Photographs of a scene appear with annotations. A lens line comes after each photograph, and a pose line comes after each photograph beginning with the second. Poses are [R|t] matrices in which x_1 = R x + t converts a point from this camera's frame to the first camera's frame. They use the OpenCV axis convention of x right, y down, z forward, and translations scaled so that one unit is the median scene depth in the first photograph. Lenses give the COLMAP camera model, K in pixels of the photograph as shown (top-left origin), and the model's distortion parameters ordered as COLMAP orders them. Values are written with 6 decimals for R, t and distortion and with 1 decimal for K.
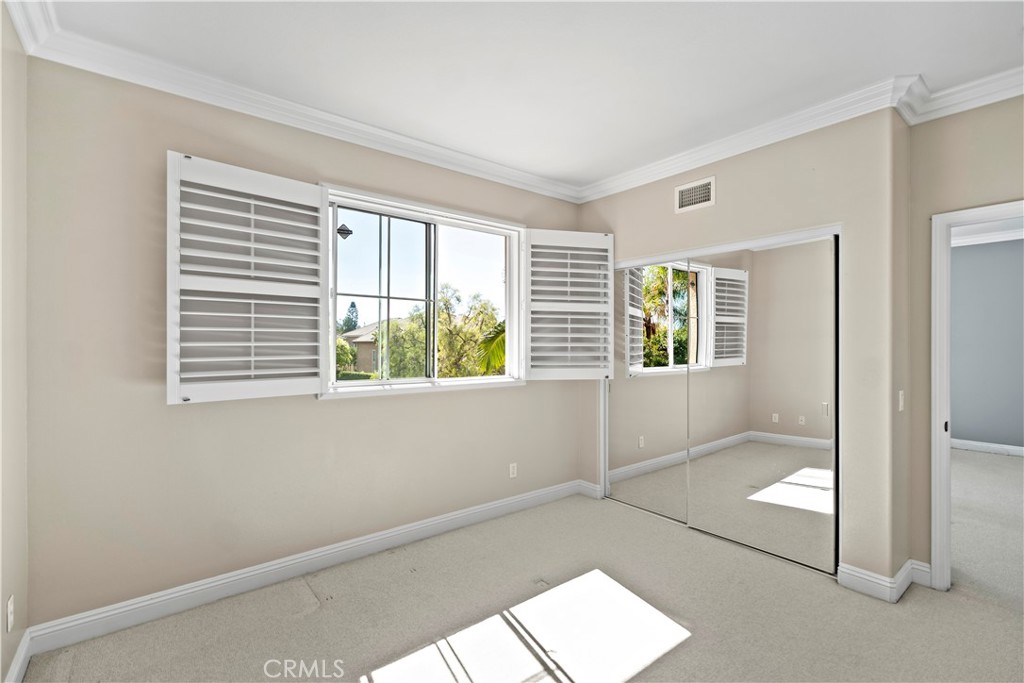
lens RADIAL K [[450.1, 0, 512.0], [0, 450.1, 341.5], [0, 0, 1]] dist [0.002970, 0.000195]
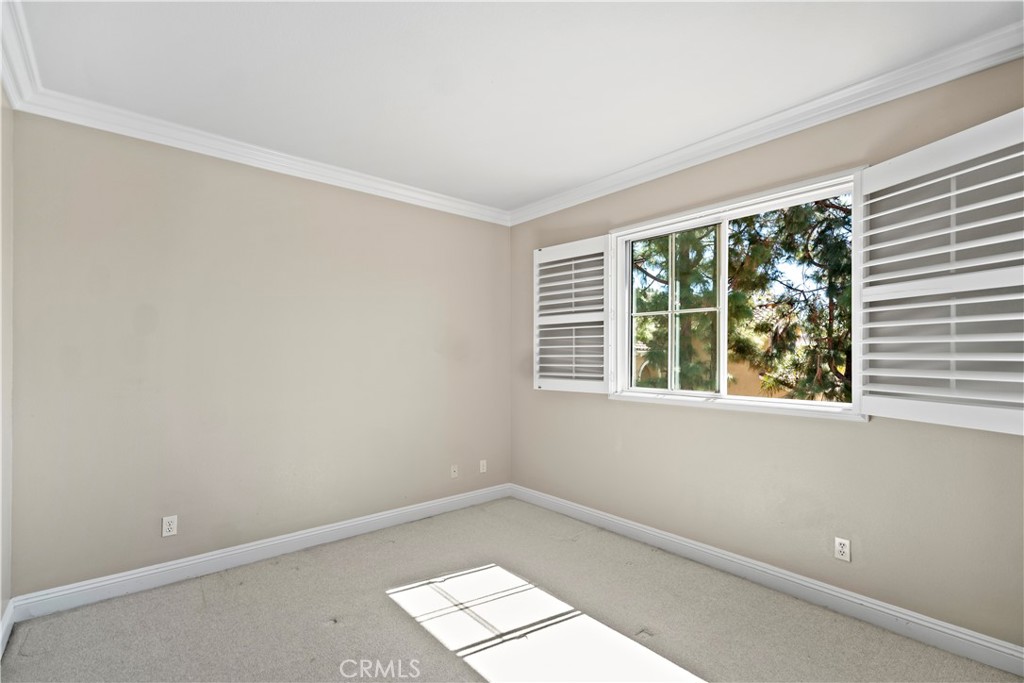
lens RADIAL K [[468.3, 0, 529.9], [0, 468.3, 346.6], [0, 0, 1]] dist [0.002071, 0.000504]
pose [[0.056468, -0.018919, -0.998225, 0.990961], [0.006647, 0.999805, -0.018573, 0.002899], [0.998382, -0.005586, 0.056583, 0.762425]]
